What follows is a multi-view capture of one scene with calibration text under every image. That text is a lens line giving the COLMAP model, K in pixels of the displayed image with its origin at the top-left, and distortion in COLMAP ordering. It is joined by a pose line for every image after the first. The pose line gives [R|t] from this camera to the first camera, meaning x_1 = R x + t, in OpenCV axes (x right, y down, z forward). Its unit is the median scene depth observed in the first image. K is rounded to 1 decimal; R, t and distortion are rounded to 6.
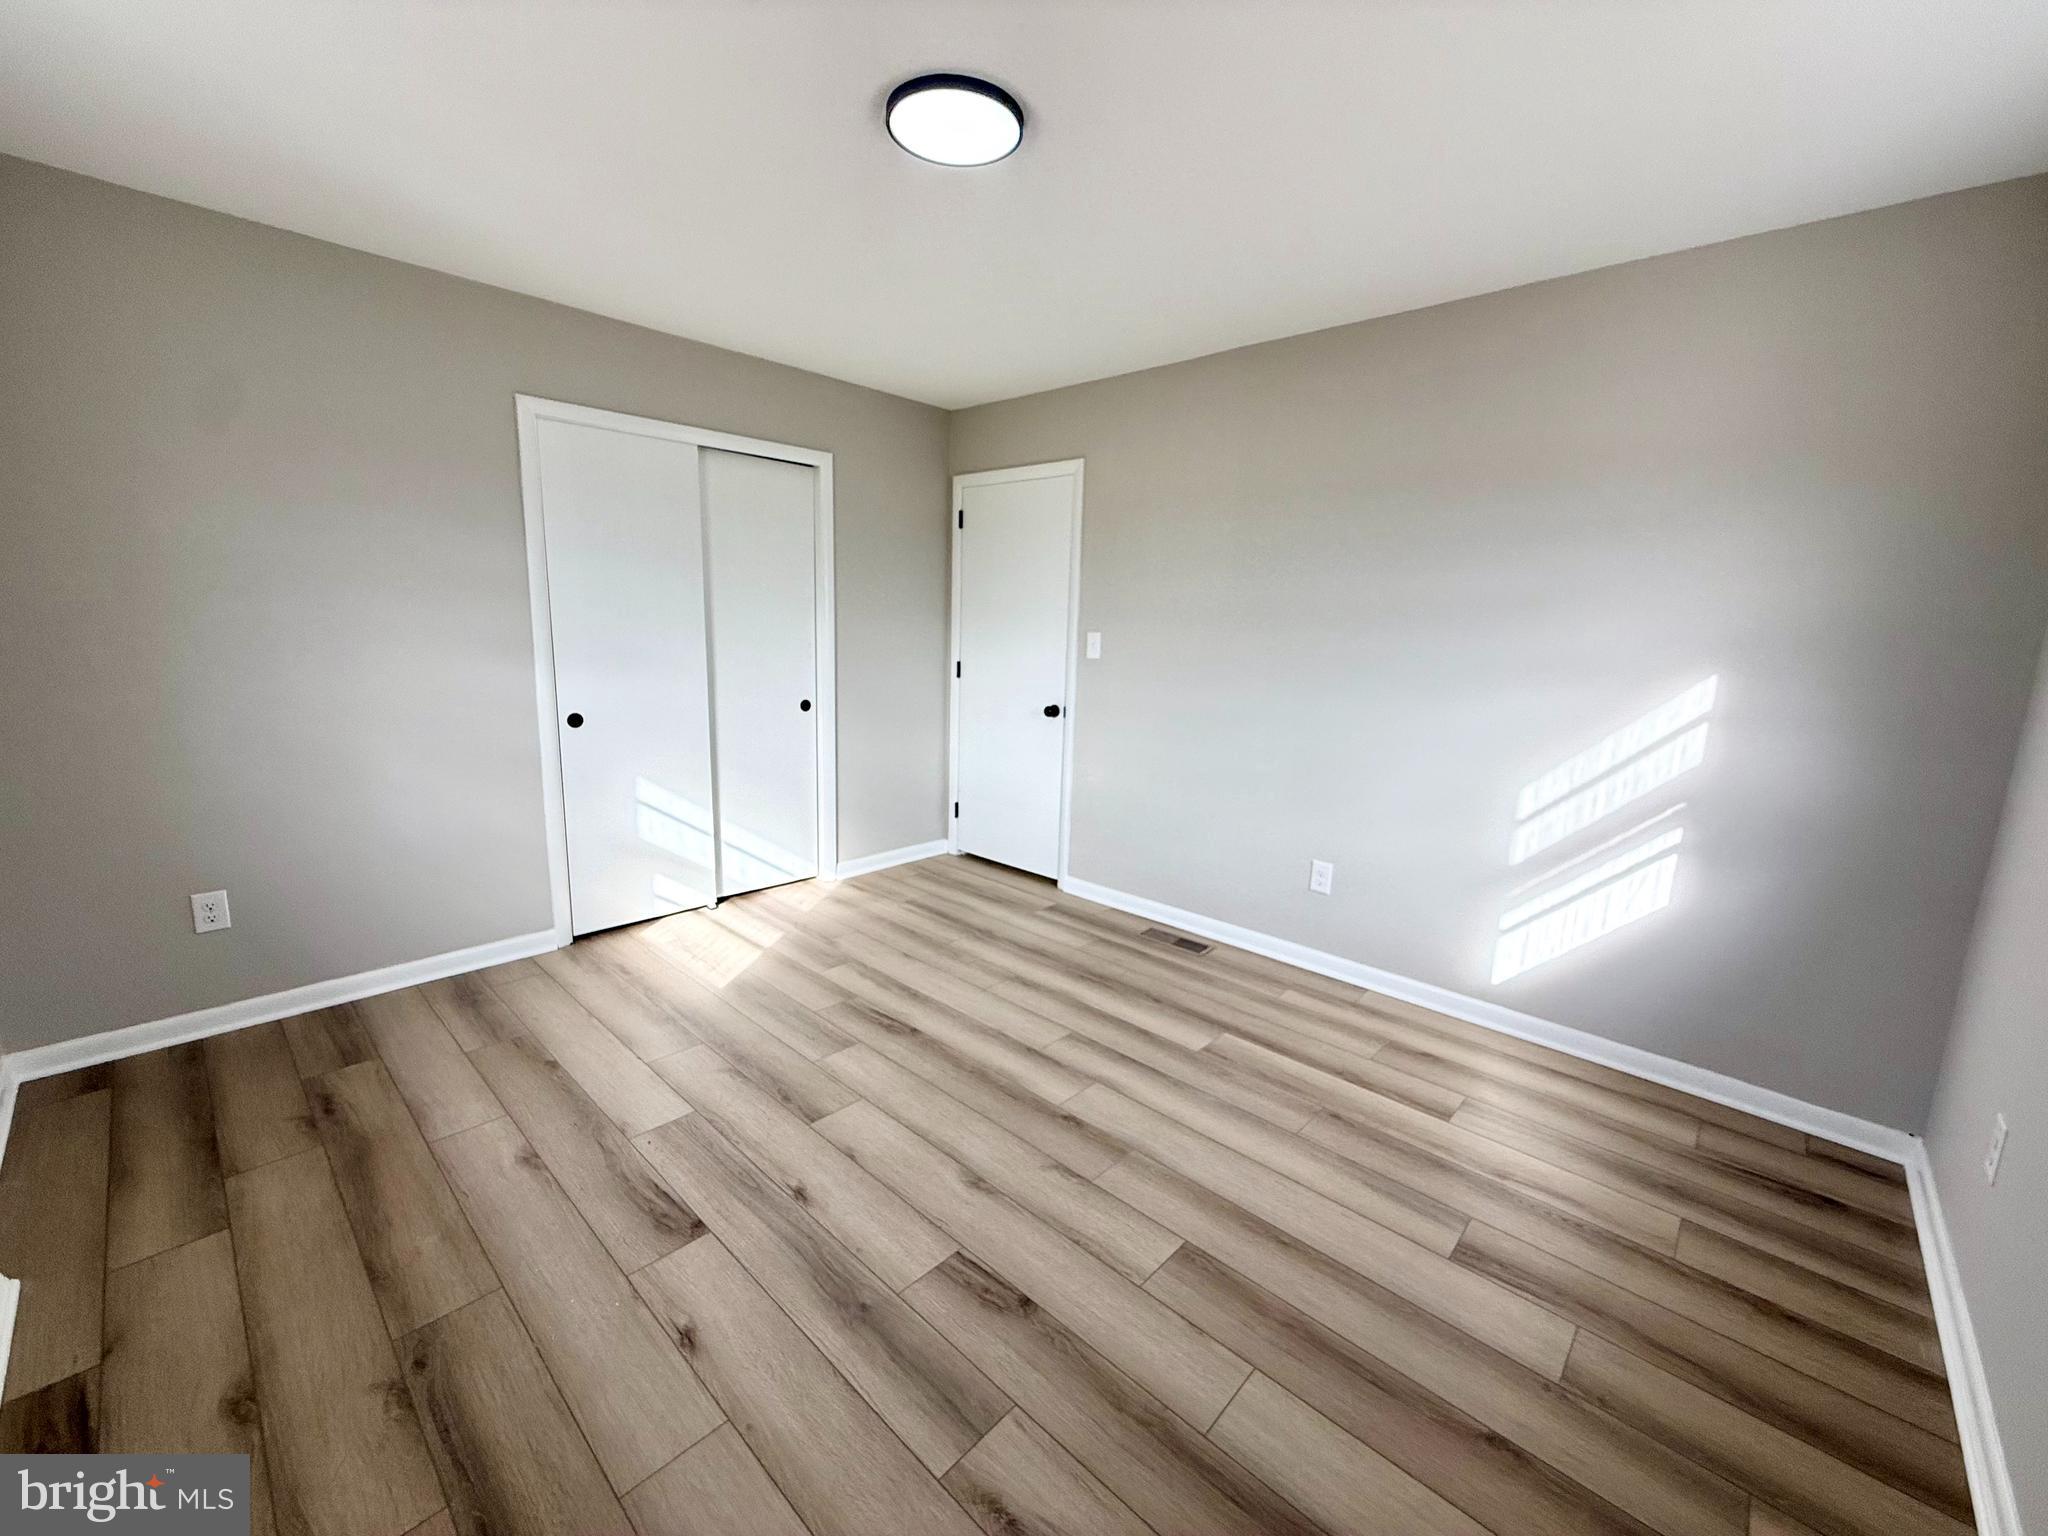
lens RADIAL K [[813.9, 0, 1024.0], [0, 813.9, 768.0], [0, 0, 1]] dist [-0.000020, 0.000340]
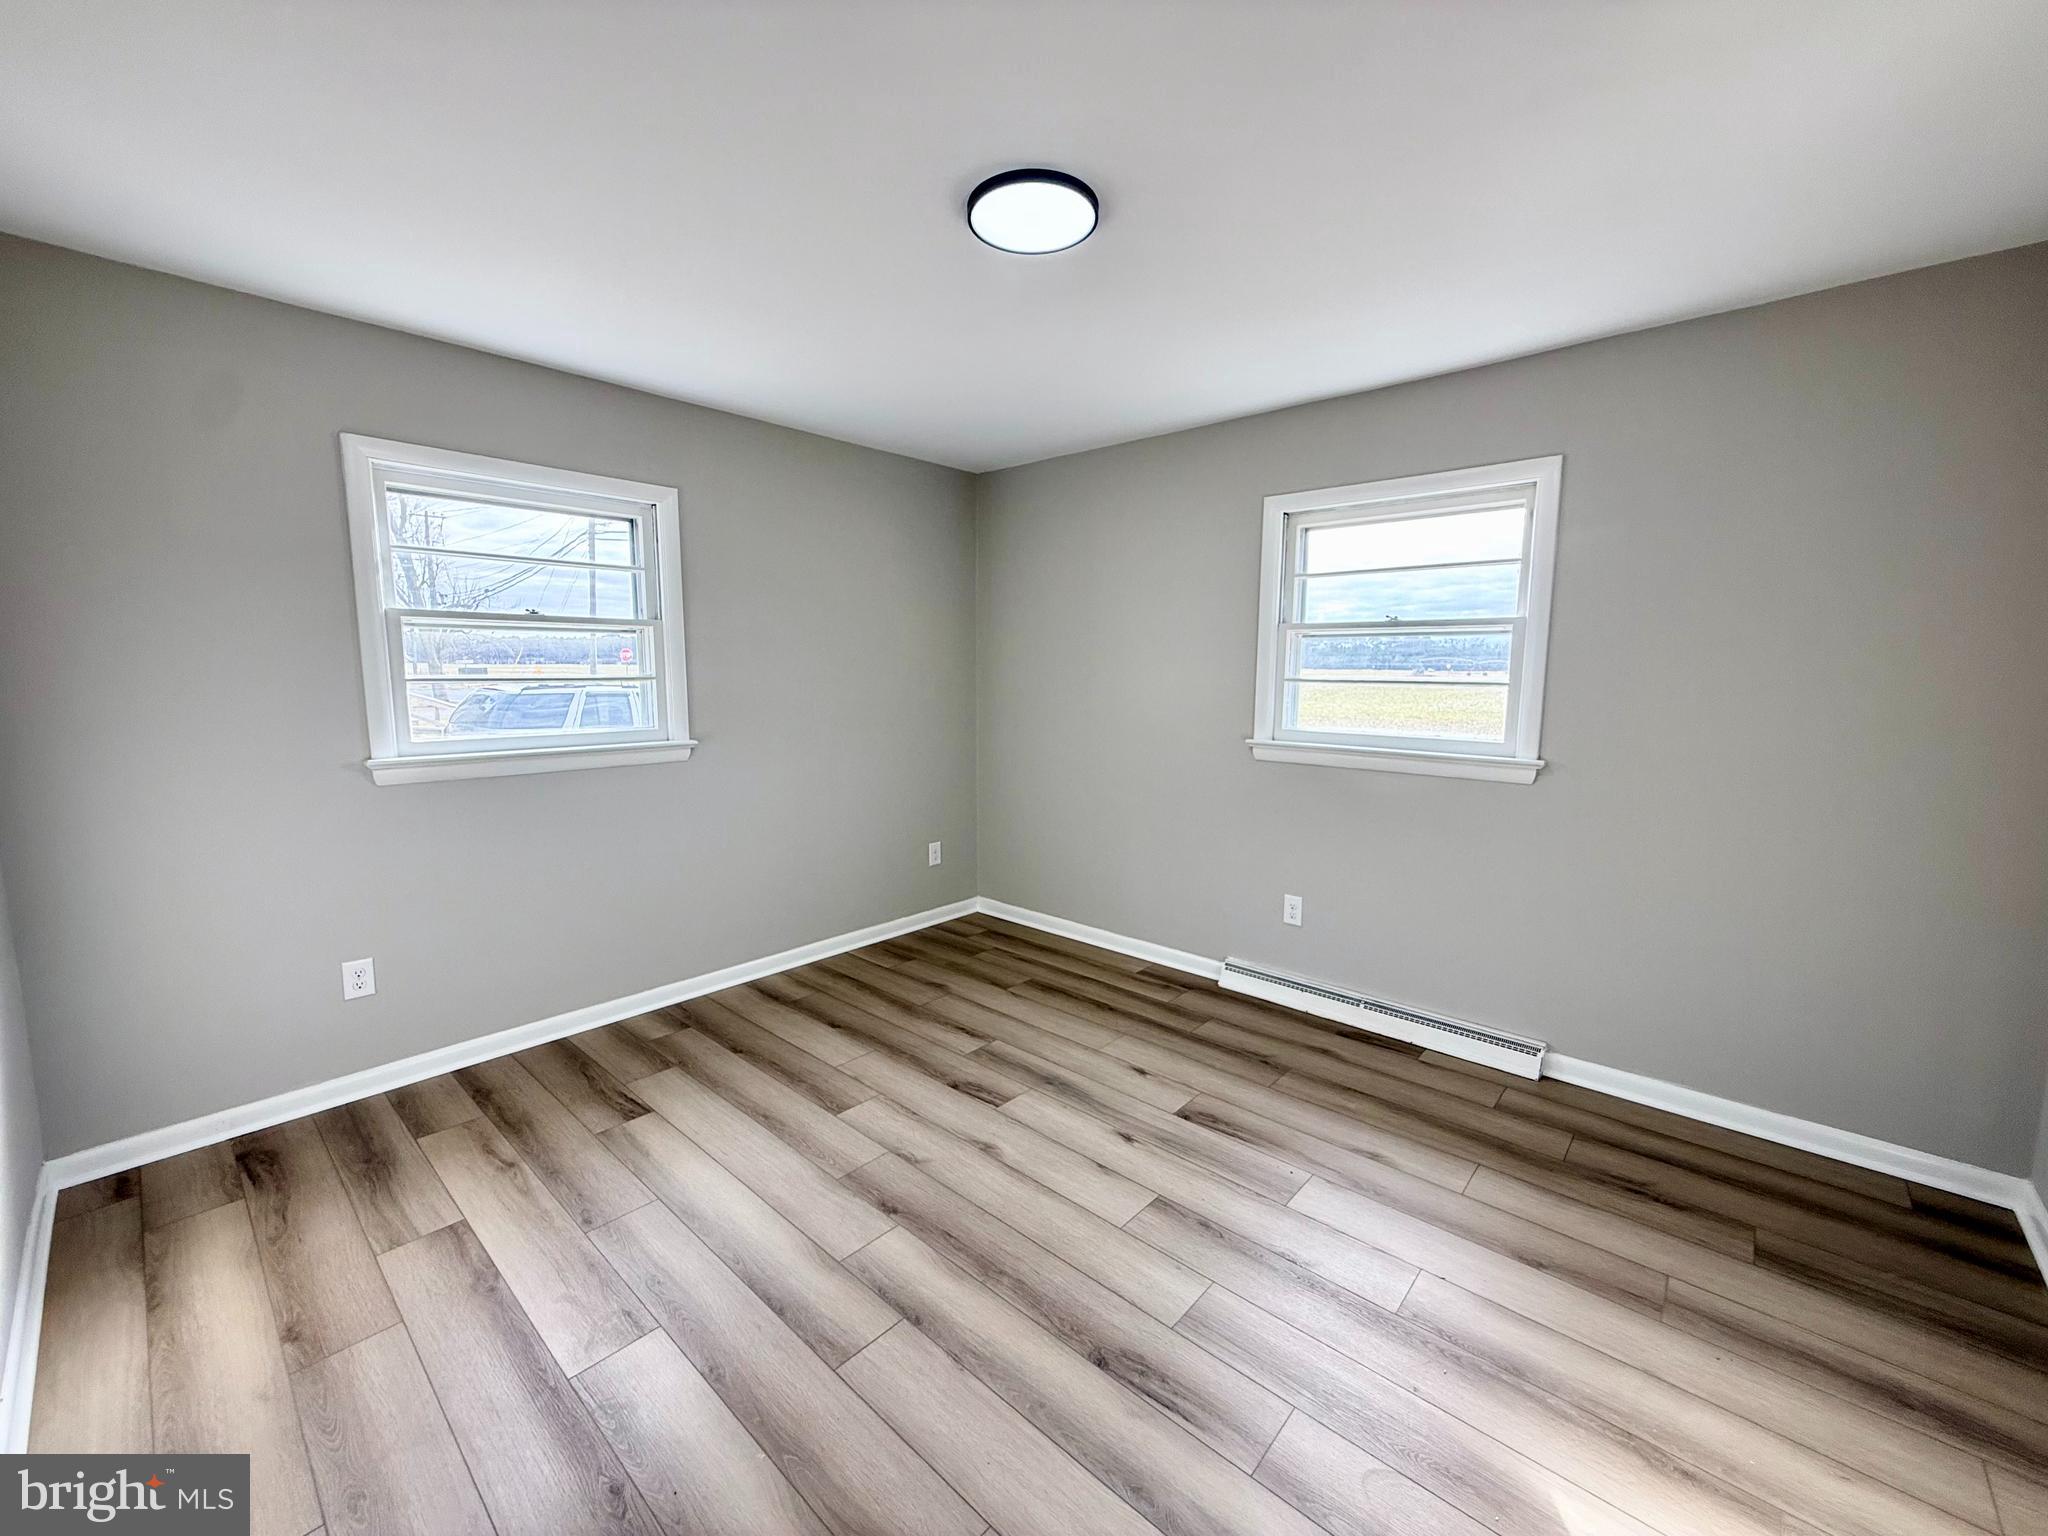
lens RADIAL K [[813.9, 0, 1024.0], [0, 813.9, 768.0], [0, 0, 1]] dist [-0.000020, 0.000340]
pose [[-0.999209, -0.032994, -0.022211, -0.066968], [-0.038148, 0.953025, 0.300481, -0.380273], [0.011253, 0.301090, -0.953529, 1.958396]]
